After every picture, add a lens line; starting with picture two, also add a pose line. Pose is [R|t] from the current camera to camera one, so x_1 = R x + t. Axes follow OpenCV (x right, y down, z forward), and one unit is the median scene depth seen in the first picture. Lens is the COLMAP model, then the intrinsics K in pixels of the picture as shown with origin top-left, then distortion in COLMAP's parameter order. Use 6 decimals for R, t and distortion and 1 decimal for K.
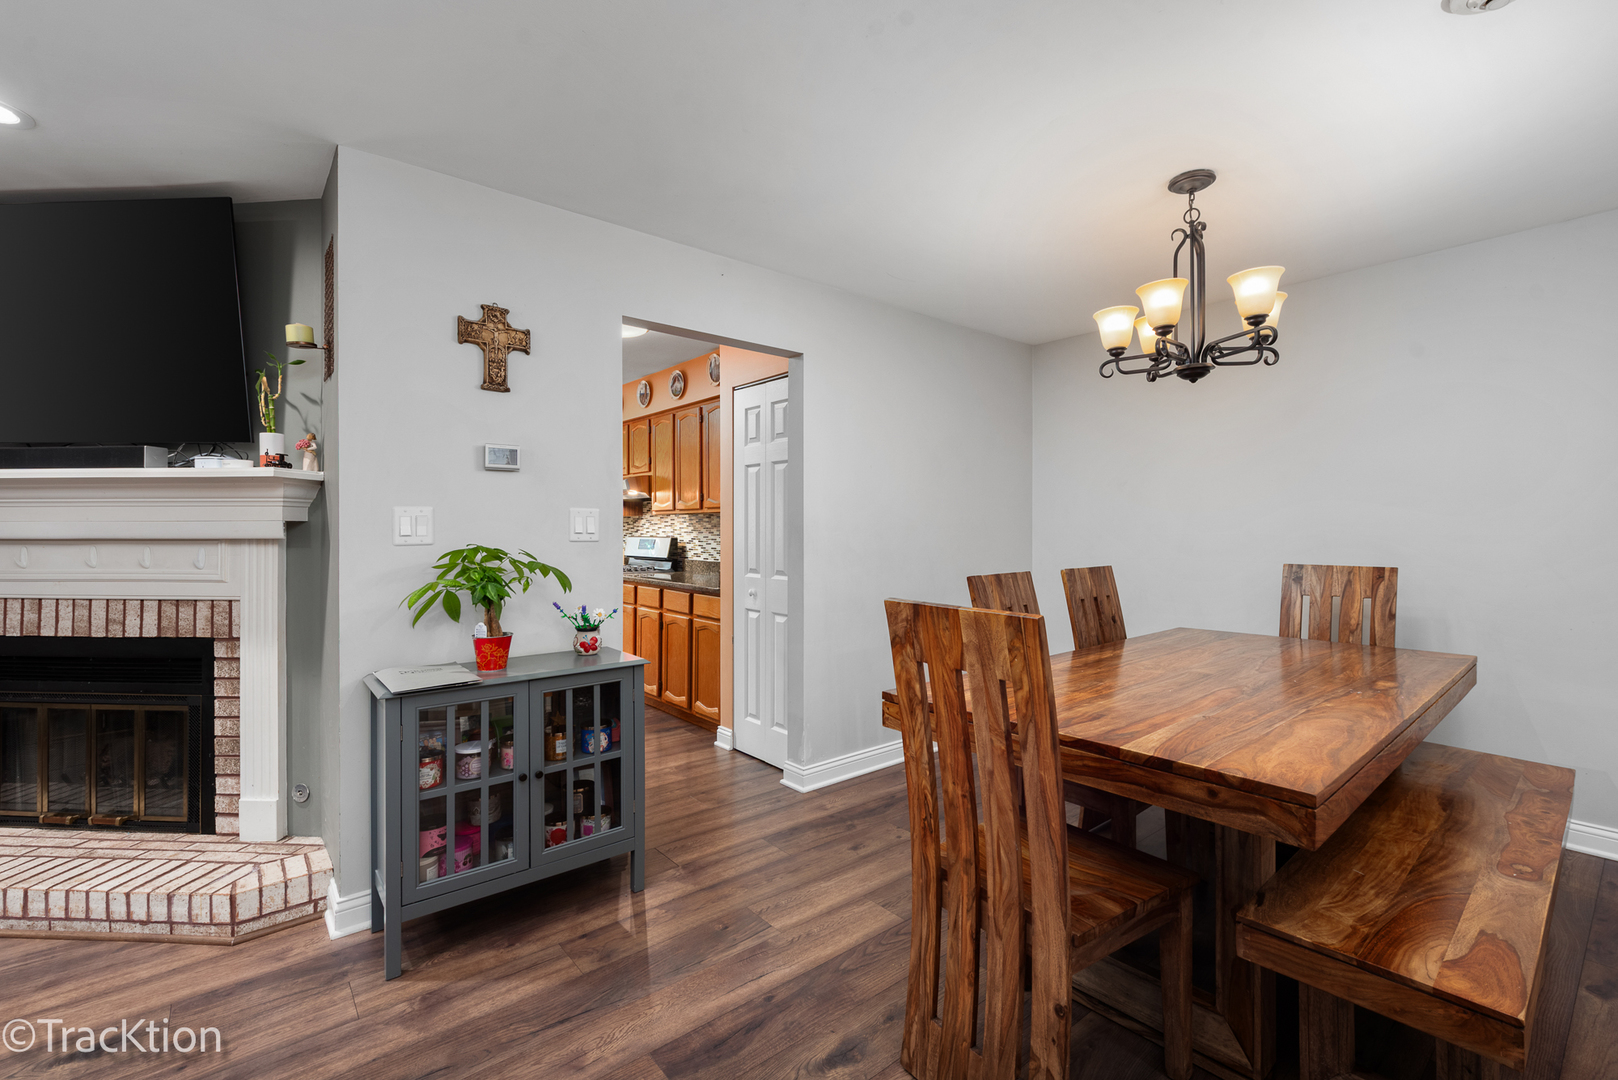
lens RADIAL K [[710.1, 0, 813.1], [0, 710.1, 527.5], [0, 0, 1]] dist [0.003989, 0.000322]
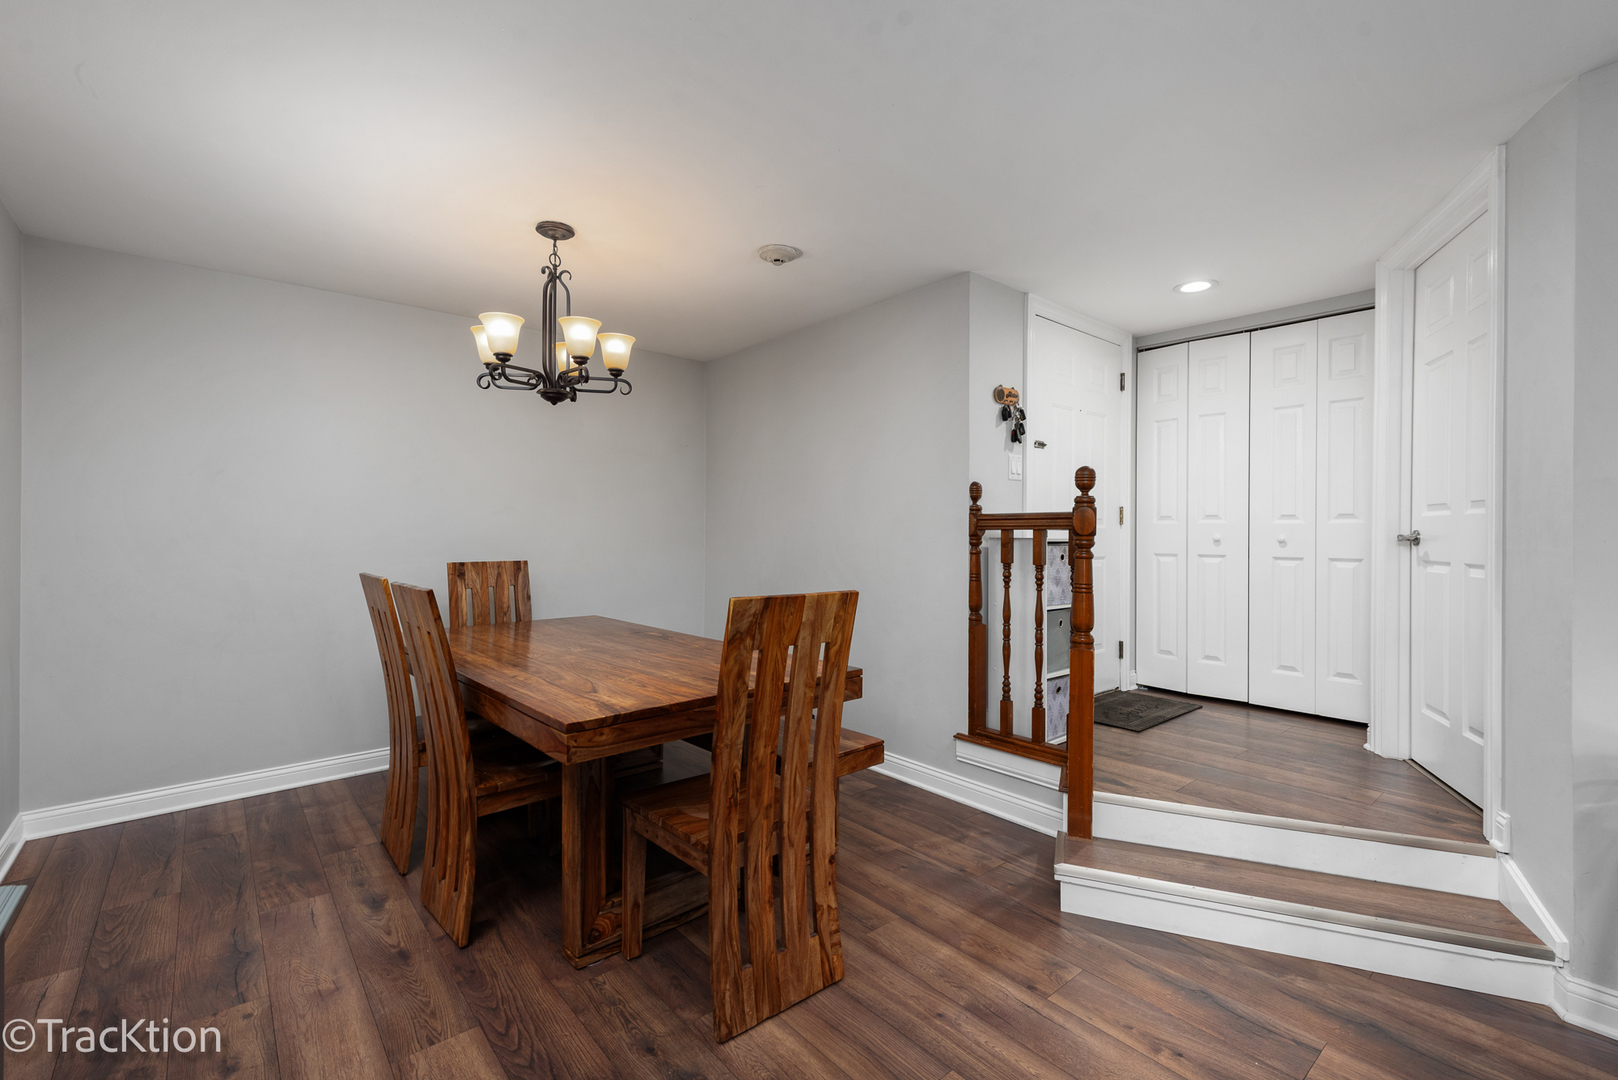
lens RADIAL K [[710.1, 0, 813.1], [0, 710.1, 527.5], [0, 0, 1]] dist [0.003989, 0.000322]
pose [[-0.018930, 0.004494, 0.999811, -0.606811], [-0.001878, 0.999988, -0.004531, -0.000345], [-0.999819, -0.001964, -0.018922, 0.577327]]
